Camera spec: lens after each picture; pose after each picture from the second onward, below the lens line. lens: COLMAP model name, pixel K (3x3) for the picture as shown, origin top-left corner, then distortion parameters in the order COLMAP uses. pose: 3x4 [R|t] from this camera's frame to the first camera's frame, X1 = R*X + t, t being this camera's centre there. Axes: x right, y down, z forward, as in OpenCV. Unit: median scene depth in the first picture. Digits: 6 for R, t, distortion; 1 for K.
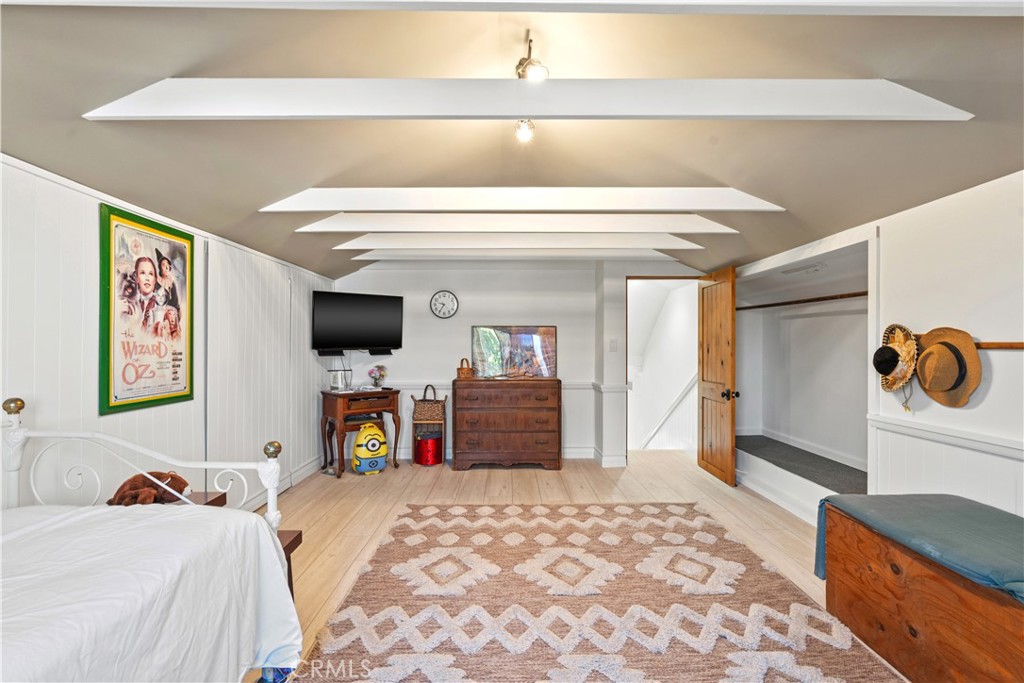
lens RADIAL K [[473.2, 0, 513.1], [0, 473.2, 346.3], [0, 0, 1]] dist [-0.005445, 0.000462]
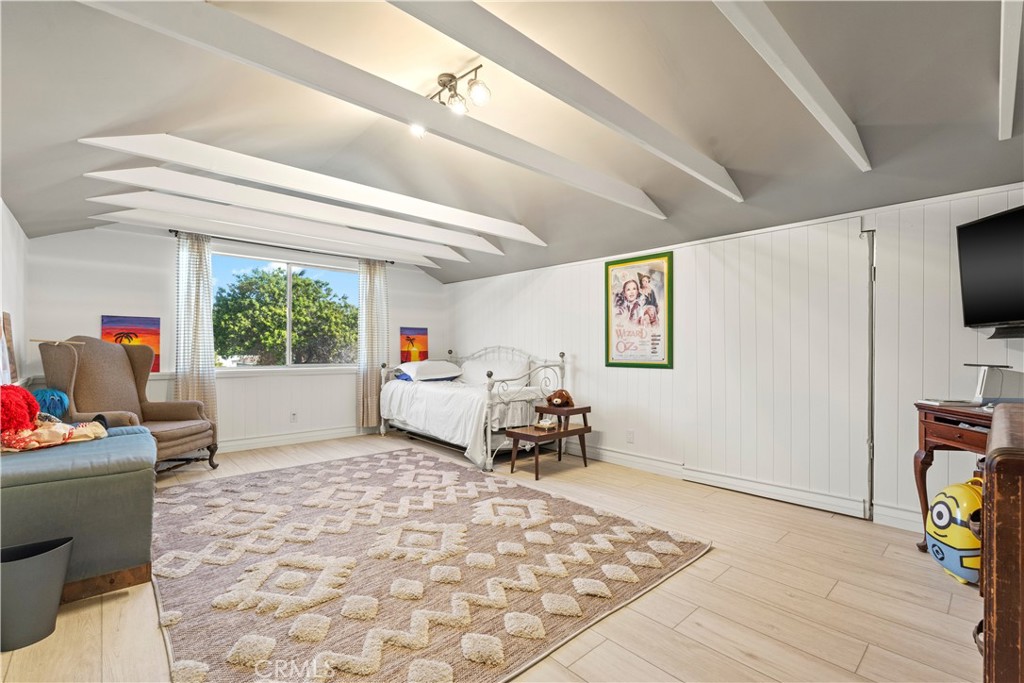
lens RADIAL K [[445.8, 0, 510.1], [0, 445.8, 344.0], [0, 0, 1]] dist [-0.008710, -0.000193]
pose [[-0.738740, -0.014216, -0.673841, 0.625697], [-0.006522, 0.999881, -0.013945, 0.068251], [0.673959, -0.005907, -0.738745, 1.846237]]
